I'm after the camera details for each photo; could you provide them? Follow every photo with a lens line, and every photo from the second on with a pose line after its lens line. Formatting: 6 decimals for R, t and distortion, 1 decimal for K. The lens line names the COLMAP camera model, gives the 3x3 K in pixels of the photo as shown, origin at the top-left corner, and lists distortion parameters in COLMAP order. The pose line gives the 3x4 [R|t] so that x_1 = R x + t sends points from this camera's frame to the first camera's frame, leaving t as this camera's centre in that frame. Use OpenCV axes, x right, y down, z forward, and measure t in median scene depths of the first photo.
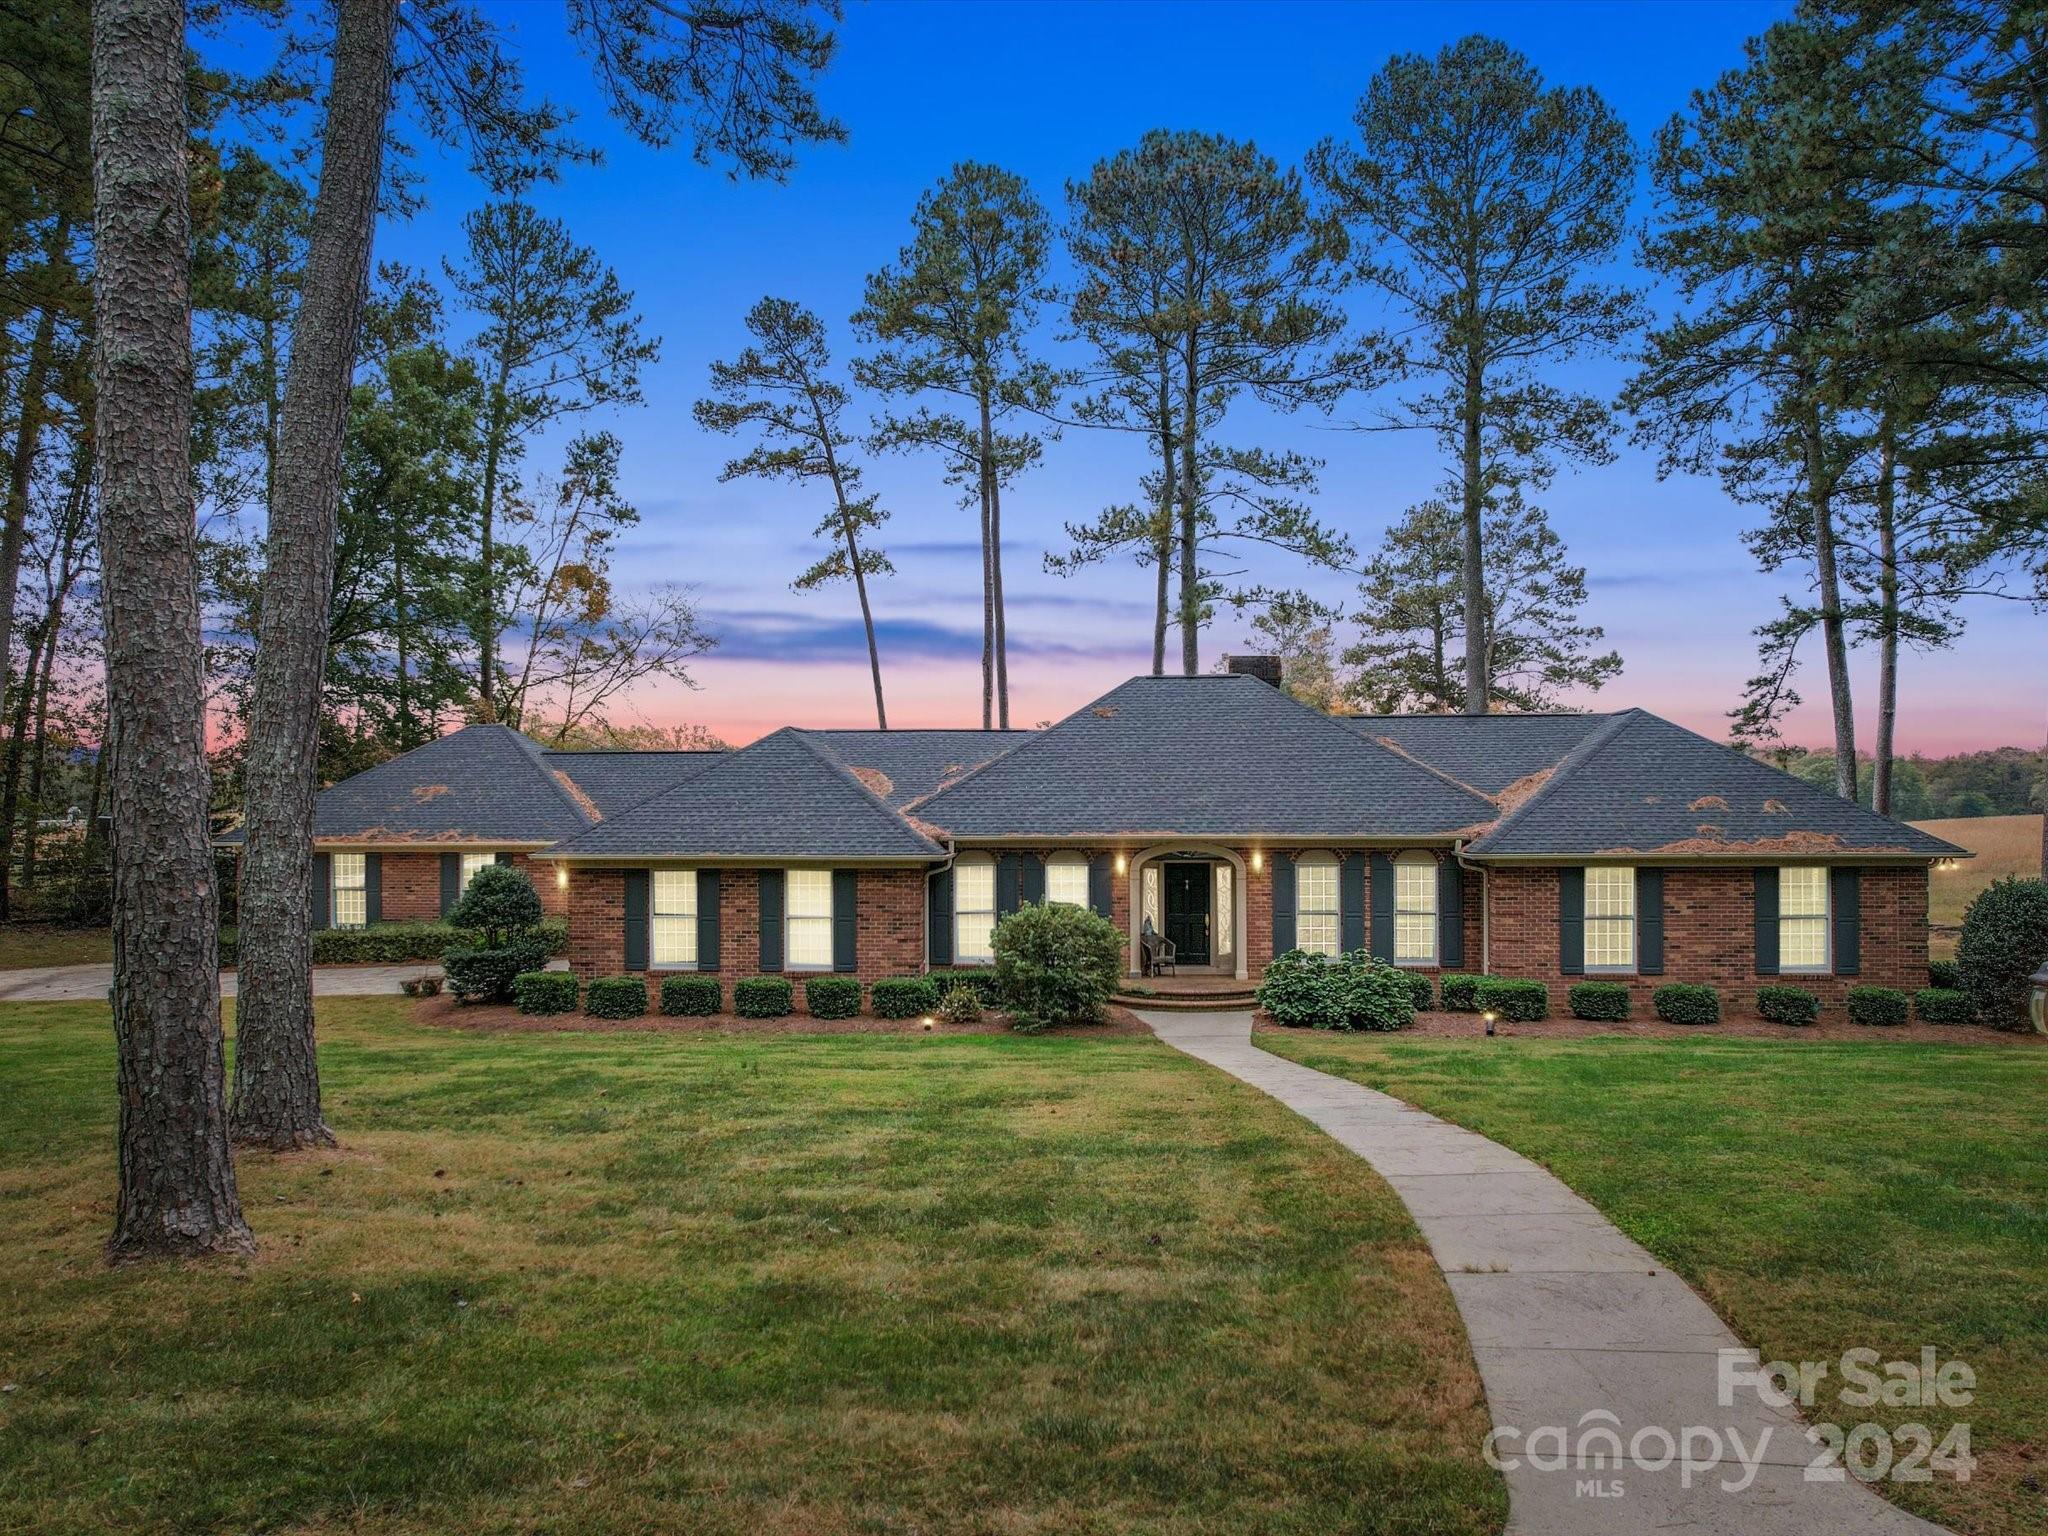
lens RADIAL K [[1438.3, 0, 1027.9], [0, 1438.3, 768.0], [0, 0, 1]] dist [-0.004369, 0.001498]
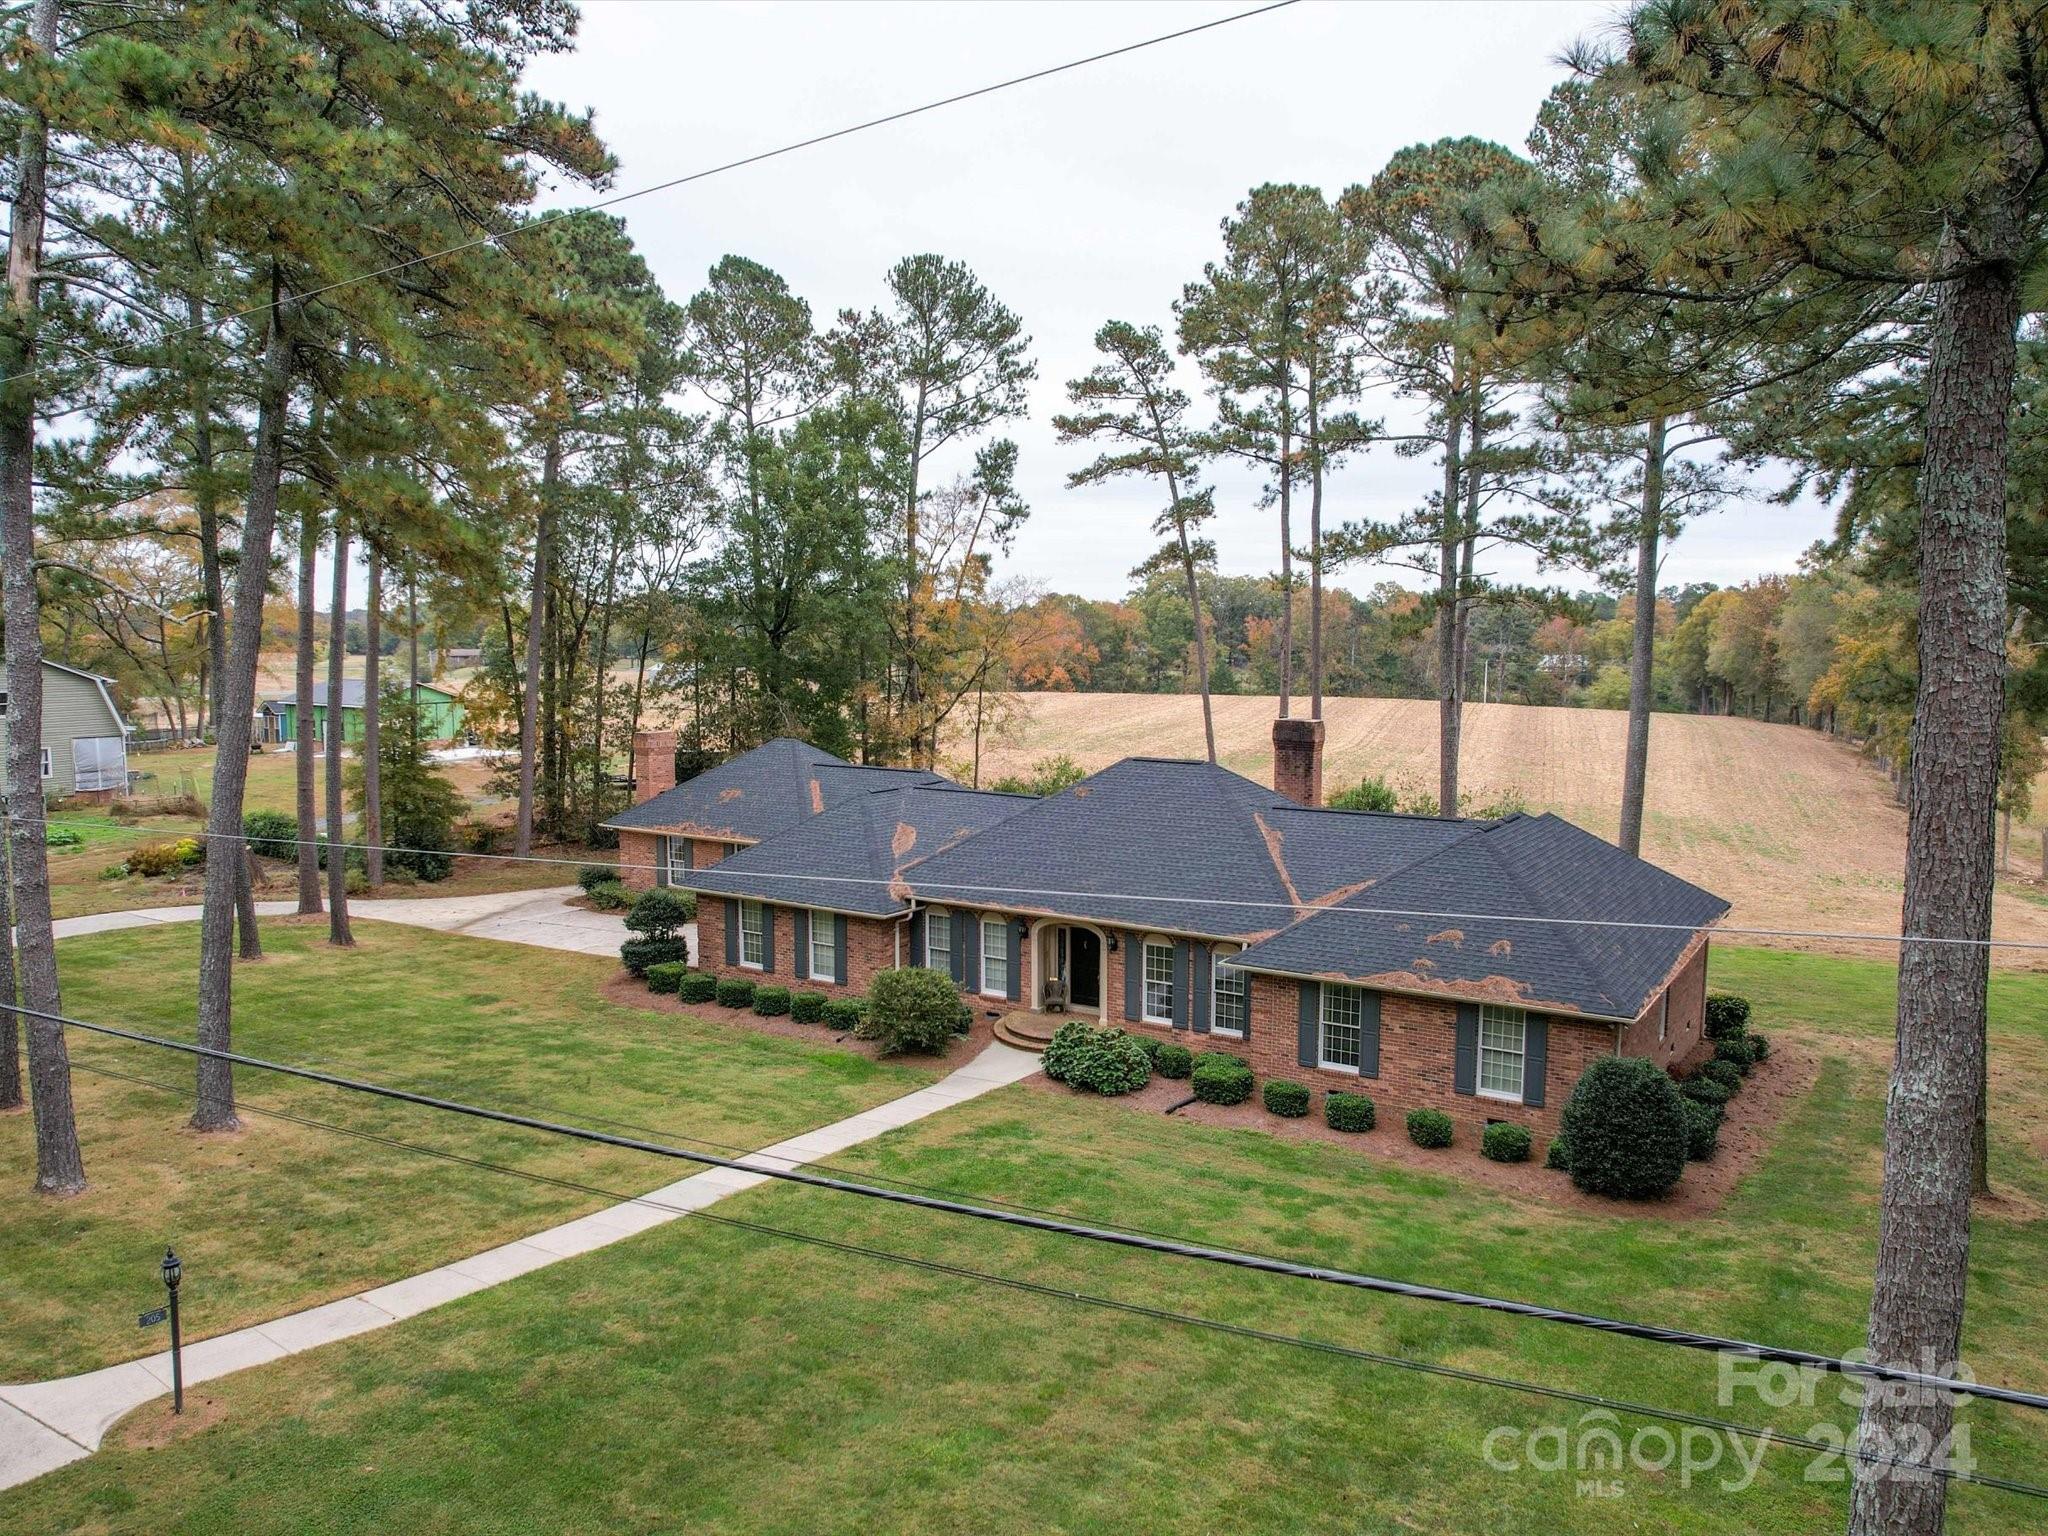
lens RADIAL K [[1438.3, 0, 1023.2], [0, 1438.3, 776.7], [0, 0, 1]] dist [-0.004369, 0.001498]
pose [[0.878545, 0.055738, -0.474396, 0.320332], [0.002986, 0.992508, 0.122141, -0.109201], [0.477649, -0.108723, 0.871797, -0.064173]]
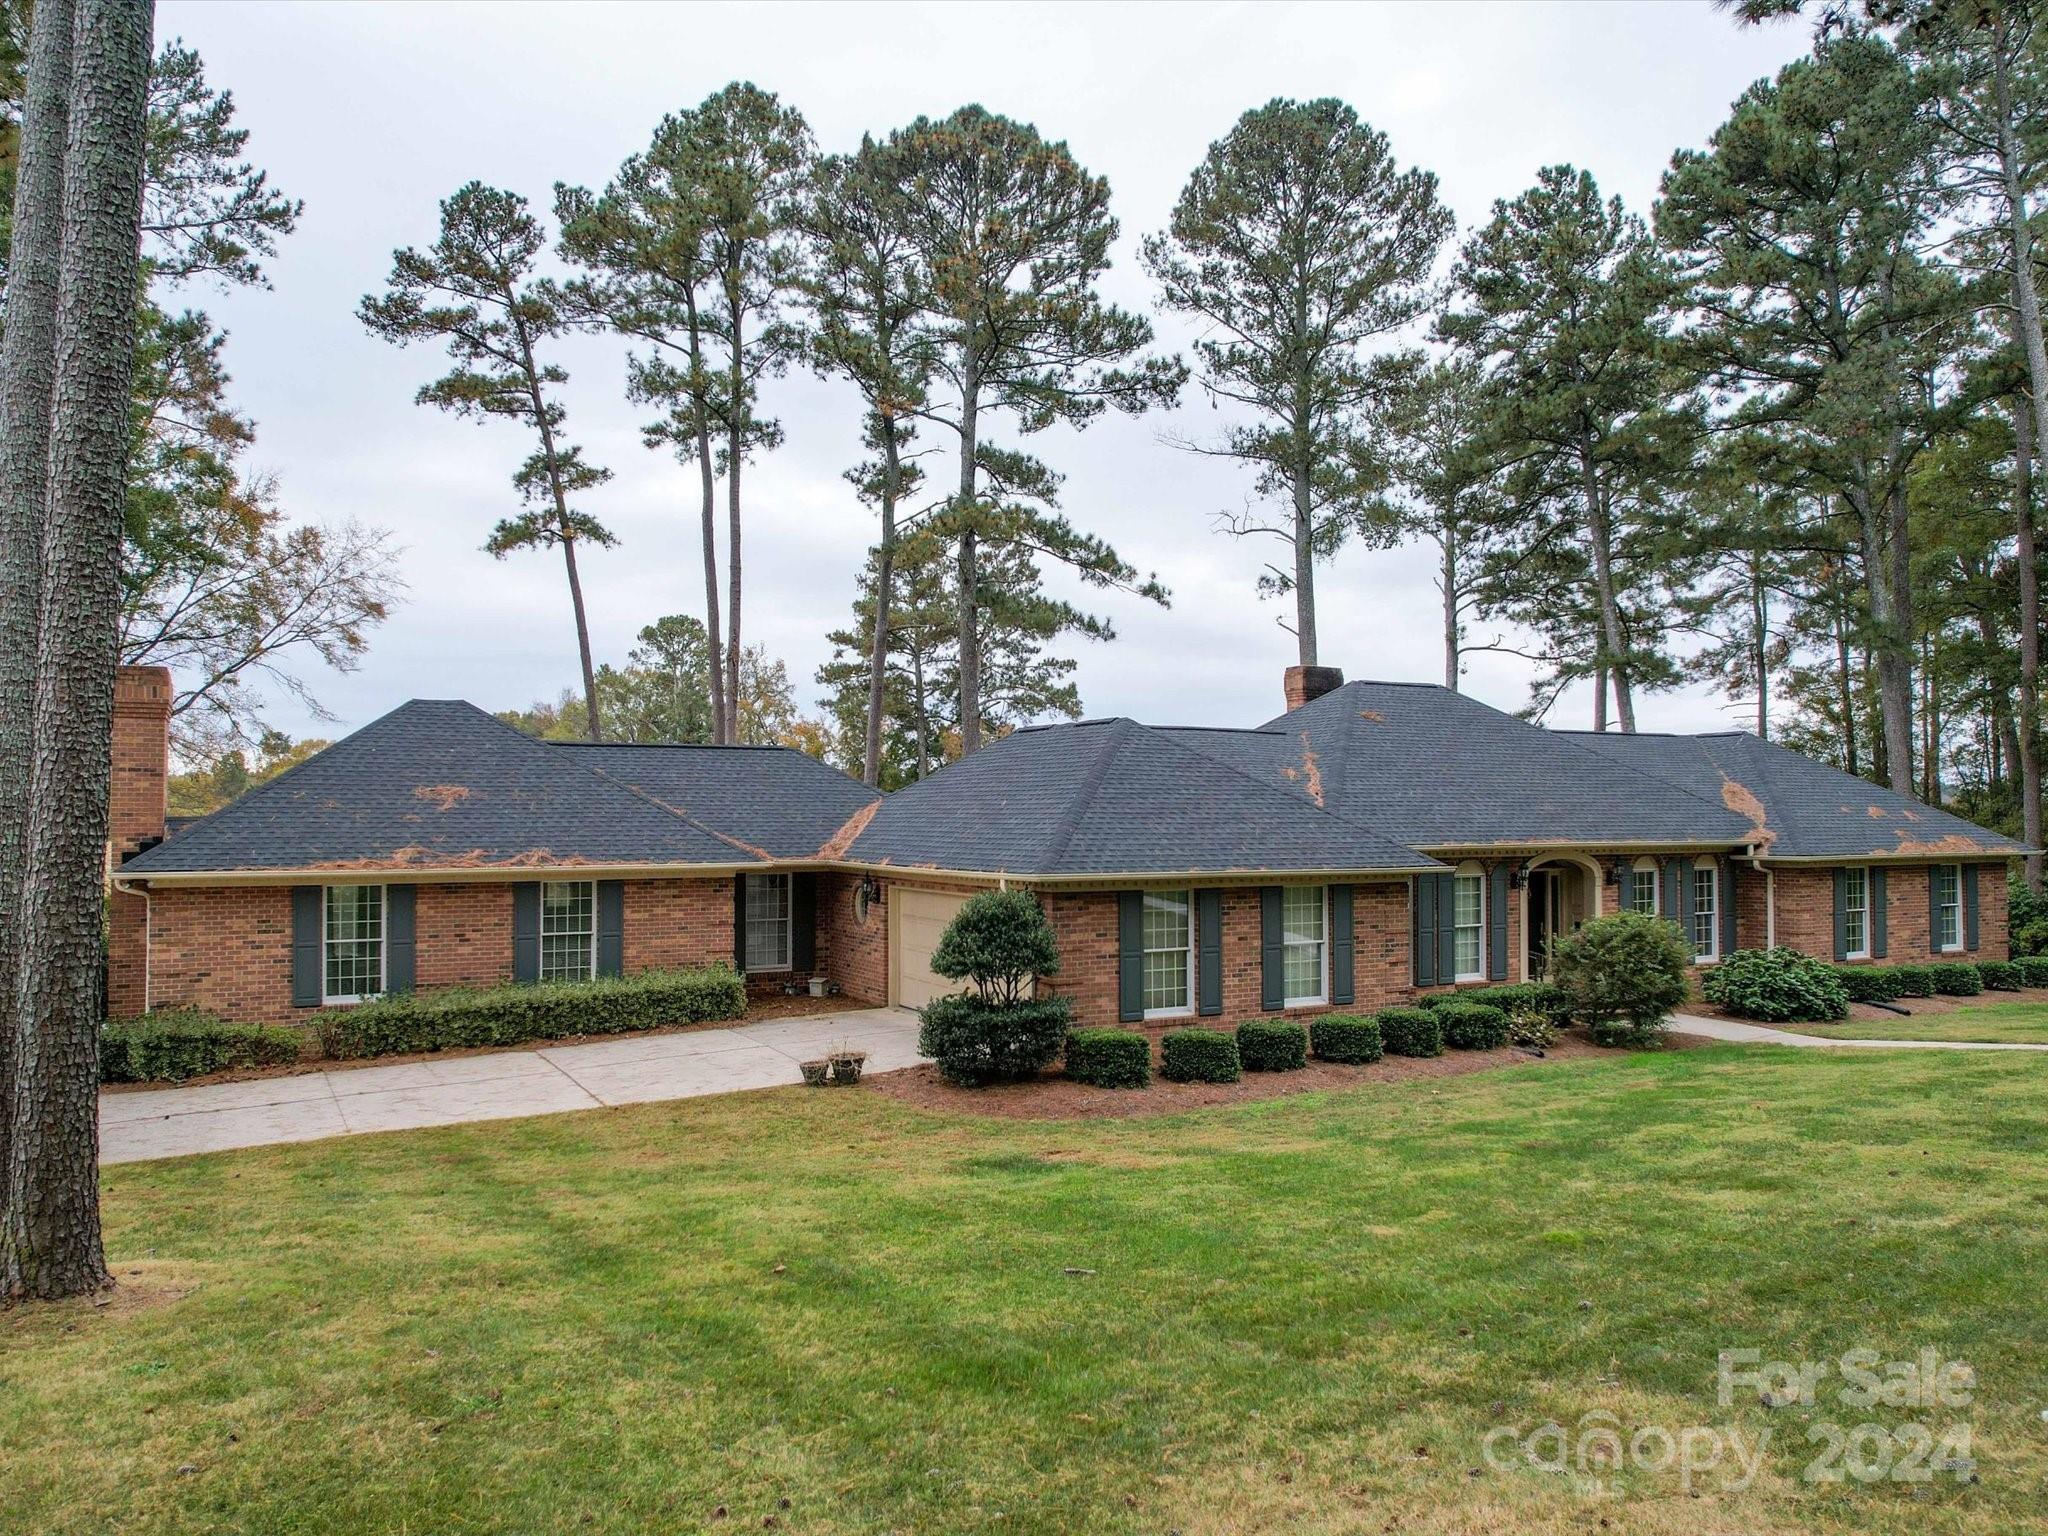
lens RADIAL K [[1438.3, 0, 1027.8], [0, 1438.3, 773.1], [0, 0, 1]] dist [-0.004369, 0.001498]
pose [[0.847060, 0.018513, 0.531175, -0.339525], [-0.010583, 0.999783, -0.017970, 0.009822], [-0.531392, 0.009601, 0.847072, 0.171379]]
